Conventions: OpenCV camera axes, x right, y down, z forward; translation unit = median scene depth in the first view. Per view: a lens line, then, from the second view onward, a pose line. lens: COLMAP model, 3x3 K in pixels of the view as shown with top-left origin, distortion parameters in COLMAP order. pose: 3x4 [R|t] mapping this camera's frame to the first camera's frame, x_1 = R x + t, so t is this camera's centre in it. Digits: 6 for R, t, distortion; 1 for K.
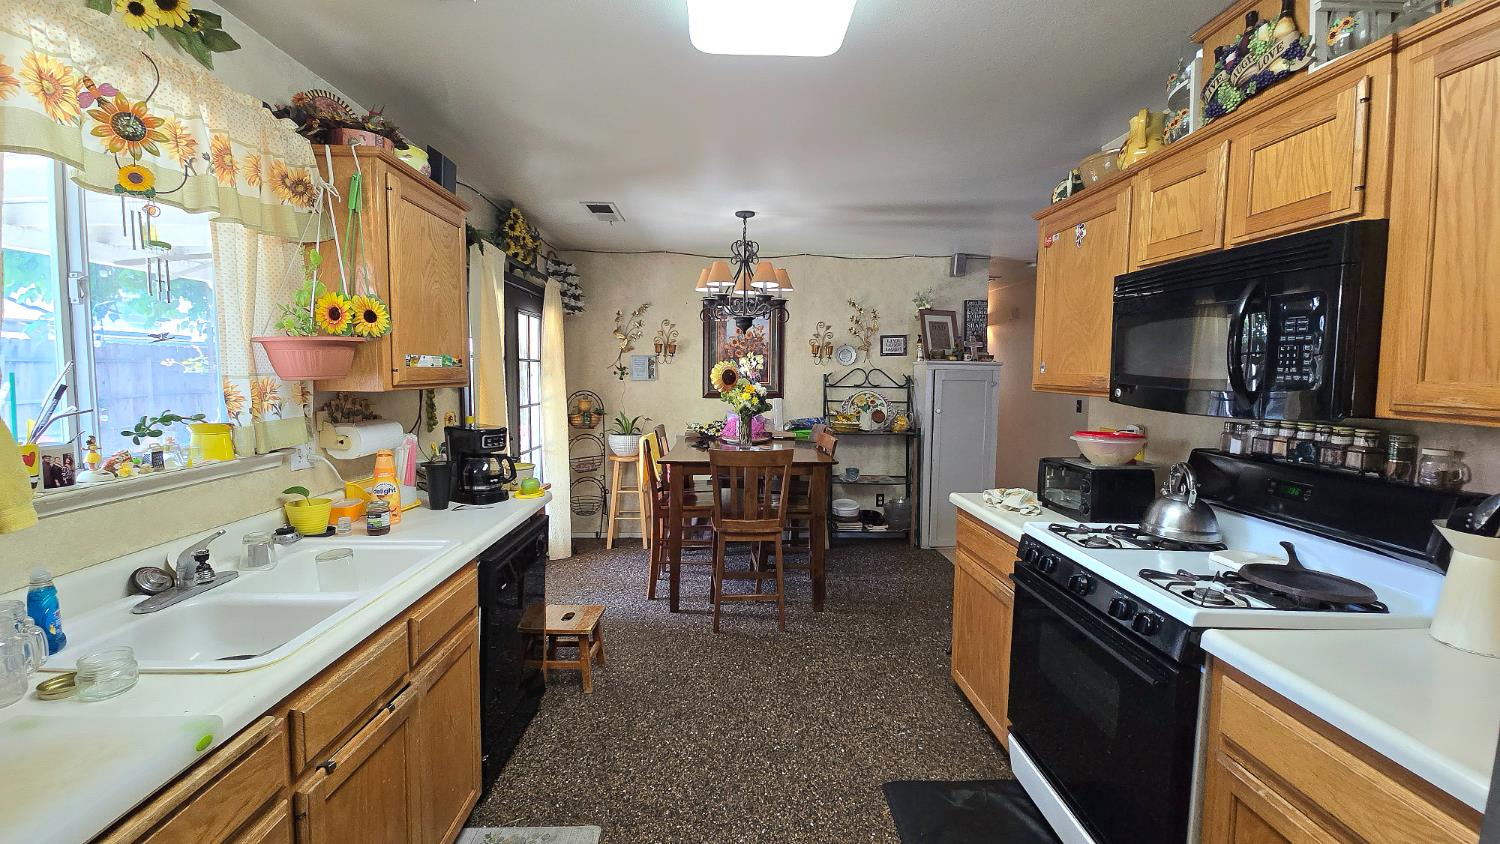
lens RADIAL K [[605.3, 0, 751.7], [0, 605.3, 417.8], [0, 0, 1]] dist [0.000903, -0.000944]
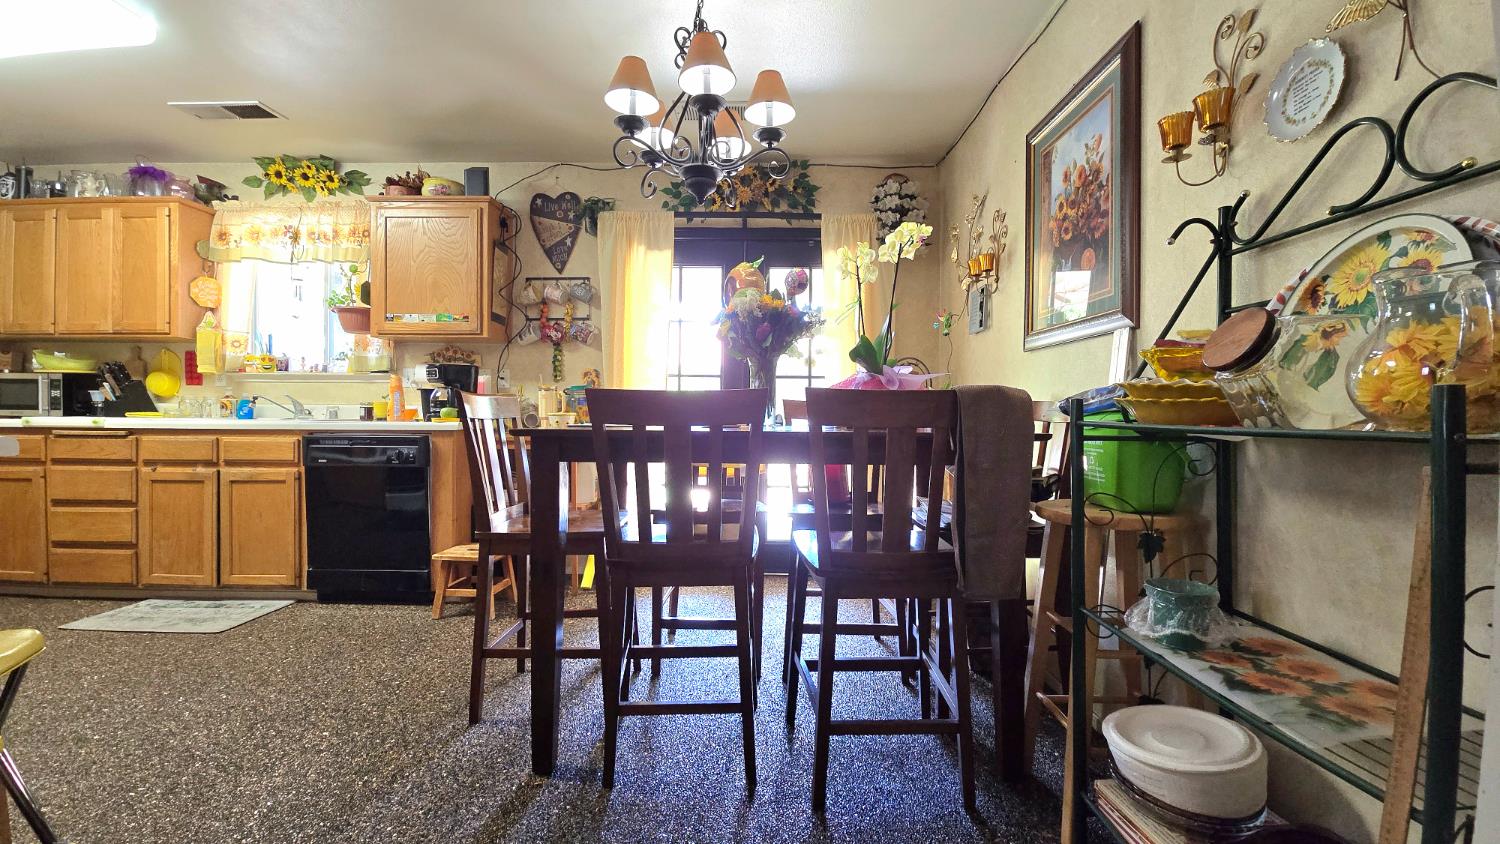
lens RADIAL K [[605.3, 0, 751.7], [0, 605.3, 417.8], [0, 0, 1]] dist [0.000903, -0.000944]
pose [[-0.051186, 0.001569, -0.998688, 0.389672], [-0.081709, 0.996640, 0.005754, 0.032023], [0.995341, 0.081896, -0.050886, 0.819595]]
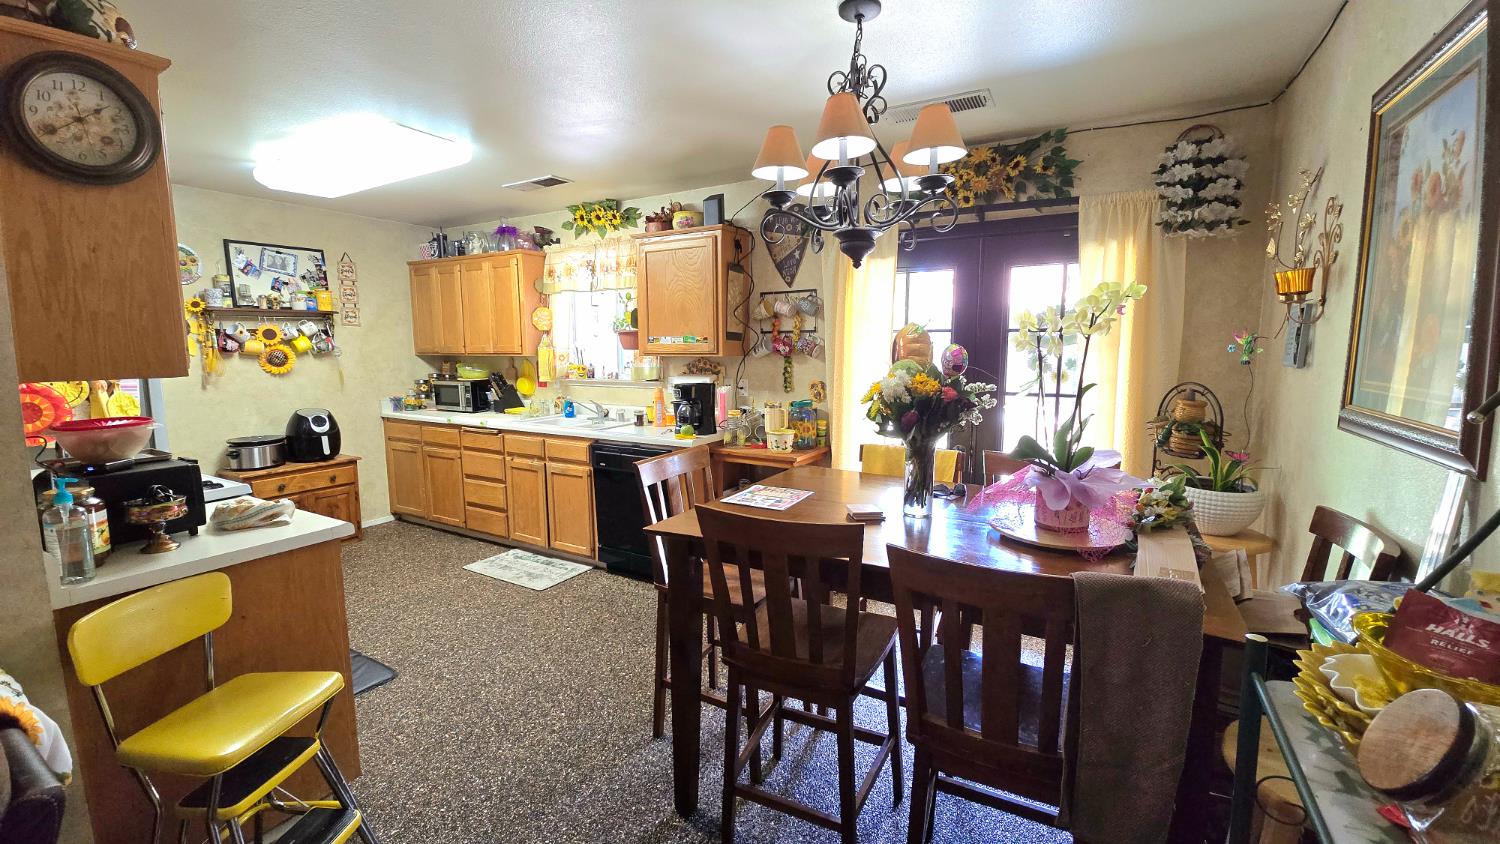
lens RADIAL K [[607.1, 0, 750.7], [0, 607.1, 416.7], [0, 0, 1]] dist [0.010864, -0.012781]
pose [[-0.531454, 0.099097, -0.841271, 0.347481], [-0.060704, 0.986125, 0.154508, -0.063937], [0.844909, 0.133183, -0.518064, 0.899098]]
